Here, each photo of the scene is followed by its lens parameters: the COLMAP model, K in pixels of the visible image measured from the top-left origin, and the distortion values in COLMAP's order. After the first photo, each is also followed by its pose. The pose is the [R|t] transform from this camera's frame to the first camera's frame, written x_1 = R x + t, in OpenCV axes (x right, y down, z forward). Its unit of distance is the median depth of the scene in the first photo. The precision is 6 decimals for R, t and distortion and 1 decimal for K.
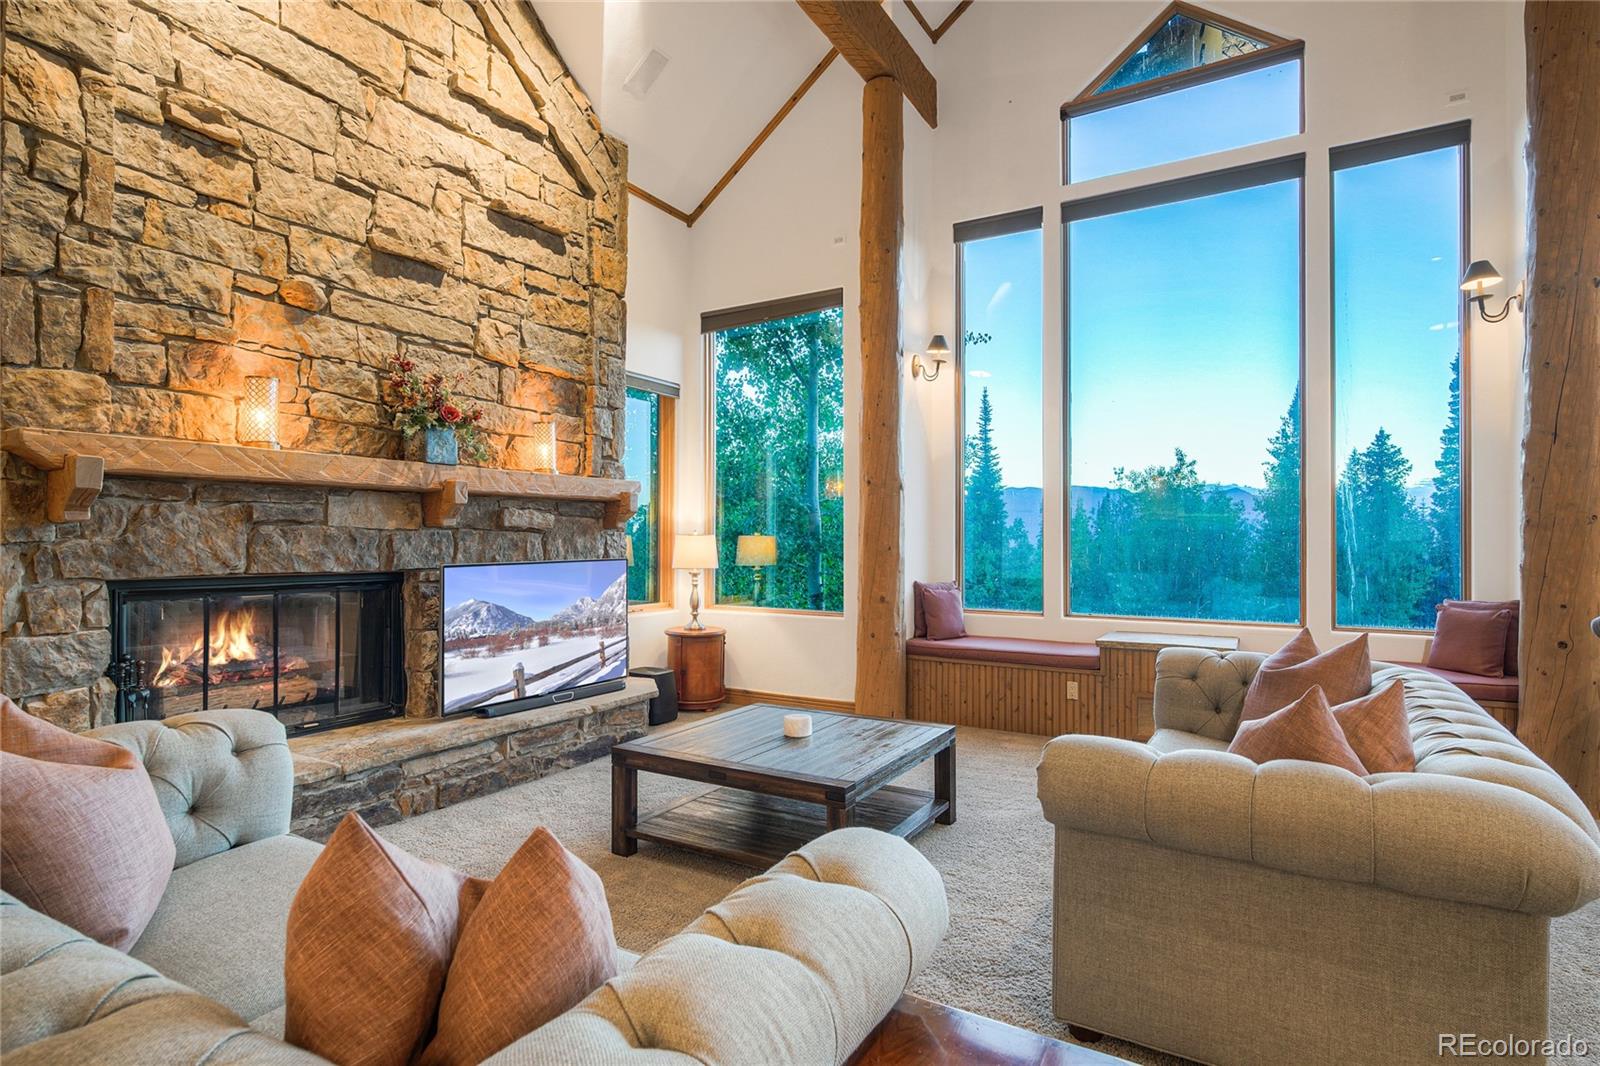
lens RADIAL K [[802.6, 0, 805.9], [0, 802.6, 535.2], [0, 0, 1]] dist [-0.005485, 0.001673]
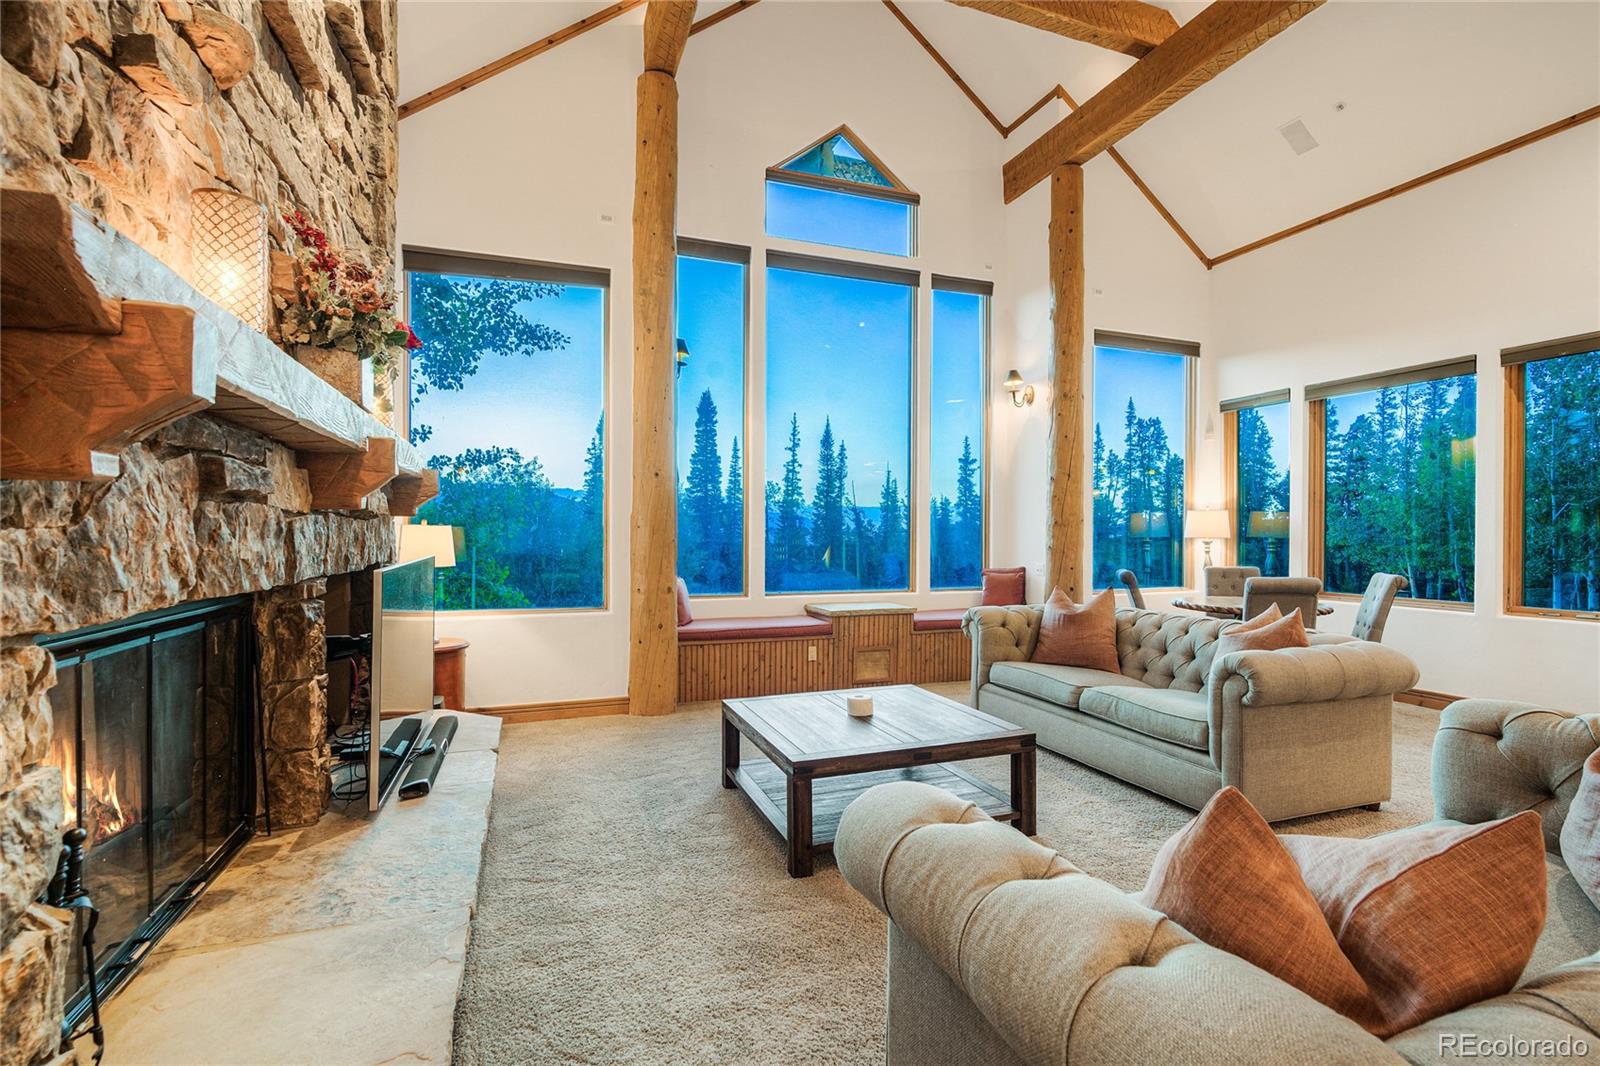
lens RADIAL K [[727.7, 0, 800.7], [0, 727.7, 534.8], [0, 0, 1]] dist [-0.003685, 0.000427]
pose [[0.632888, -0.001383, 0.774242, -0.666287], [-0.007073, 0.999946, 0.007568, 0.002260], [-0.774211, -0.010266, 0.632844, 0.369437]]
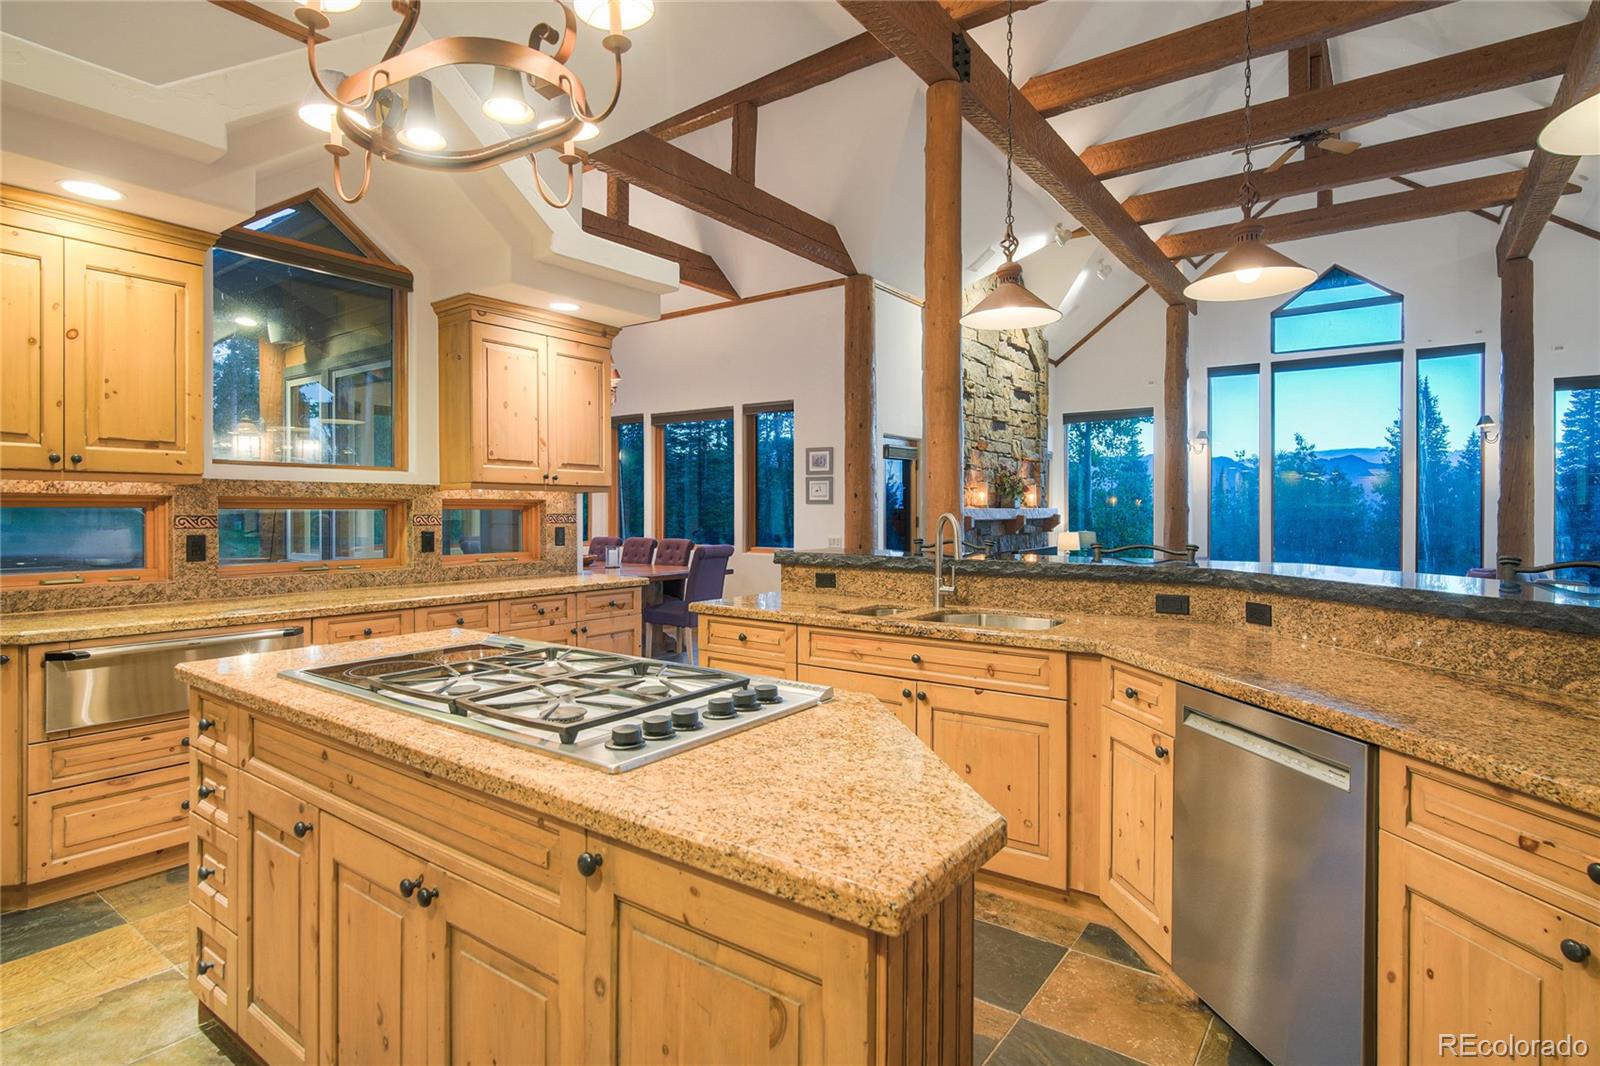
lens RADIAL K [[809.7, 0, 808.5], [0, 809.7, 511.0], [0, 0, 1]] dist [-0.004958, 0.000950]
pose [[0.995242, 0.000270, -0.097432, -0.822780], [0.000481, 0.999970, 0.007684, -0.096839], [0.097431, -0.007695, 0.995213, -1.439851]]
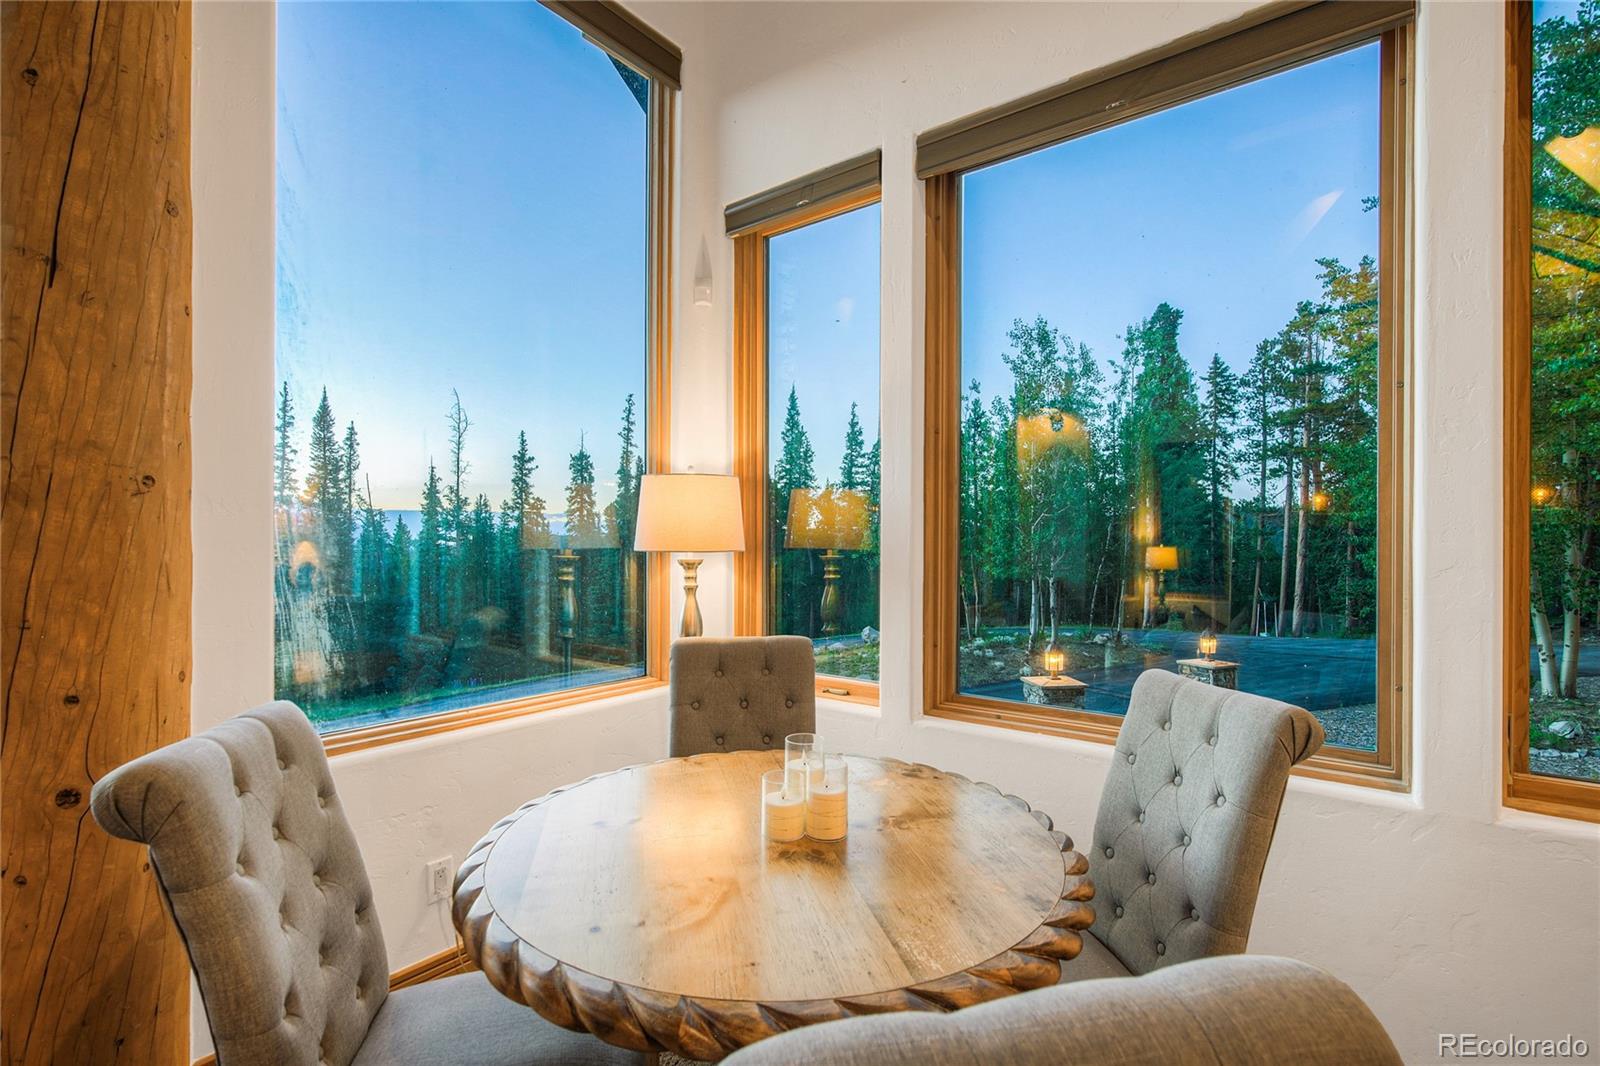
lens RADIAL K [[729.5, 0, 794.8], [0, 729.5, 545.0], [0, 0, 1]] dist [-0.001855, 0.000301]
pose [[0.134161, -0.004491, 0.990949, 0.561423], [-0.010615, 0.999926, 0.005969, 0.005244], [-0.990903, -0.011319, 0.134104, 0.525125]]
